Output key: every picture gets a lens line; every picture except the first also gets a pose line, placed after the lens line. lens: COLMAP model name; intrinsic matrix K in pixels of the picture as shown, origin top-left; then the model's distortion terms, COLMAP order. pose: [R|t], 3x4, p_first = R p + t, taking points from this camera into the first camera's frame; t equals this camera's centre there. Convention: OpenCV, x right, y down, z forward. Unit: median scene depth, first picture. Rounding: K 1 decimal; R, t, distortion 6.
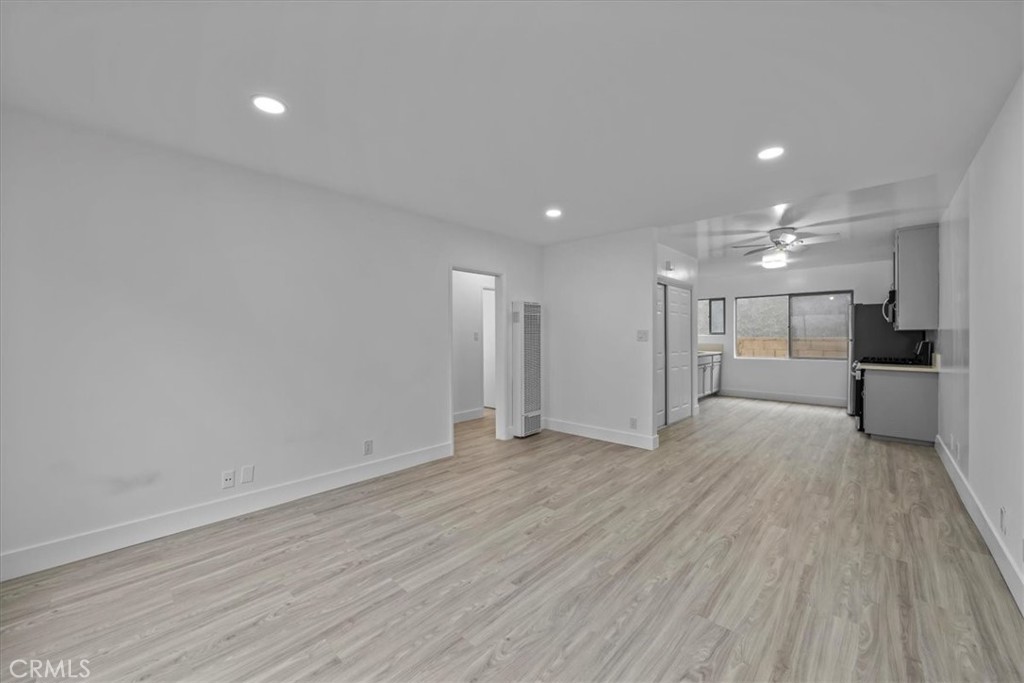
lens RADIAL K [[385.3, 0, 505.0], [0, 385.3, 337.4], [0, 0, 1]] dist [-0.000498, -0.000453]
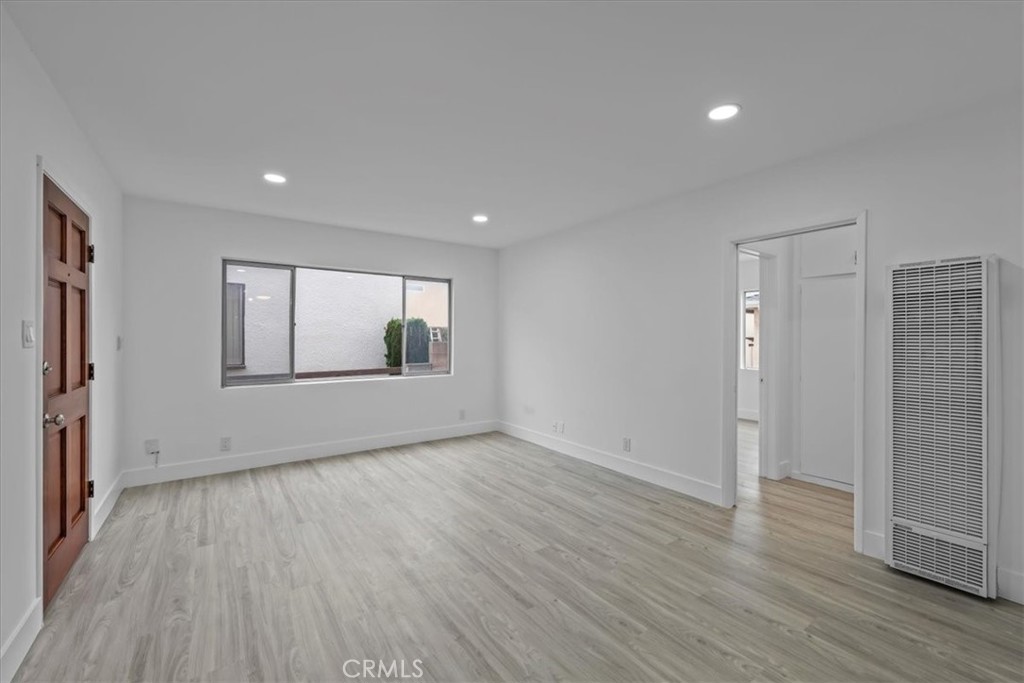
lens RADIAL K [[397.9, 0, 514.0], [0, 397.9, 338.3], [0, 0, 1]] dist [0.002865, -0.000499]
pose [[-0.158023, 0.002398, -0.987432, 0.980706], [-0.004509, 0.999985, 0.003150, -0.014423], [0.987425, 0.004950, -0.158010, 1.082439]]
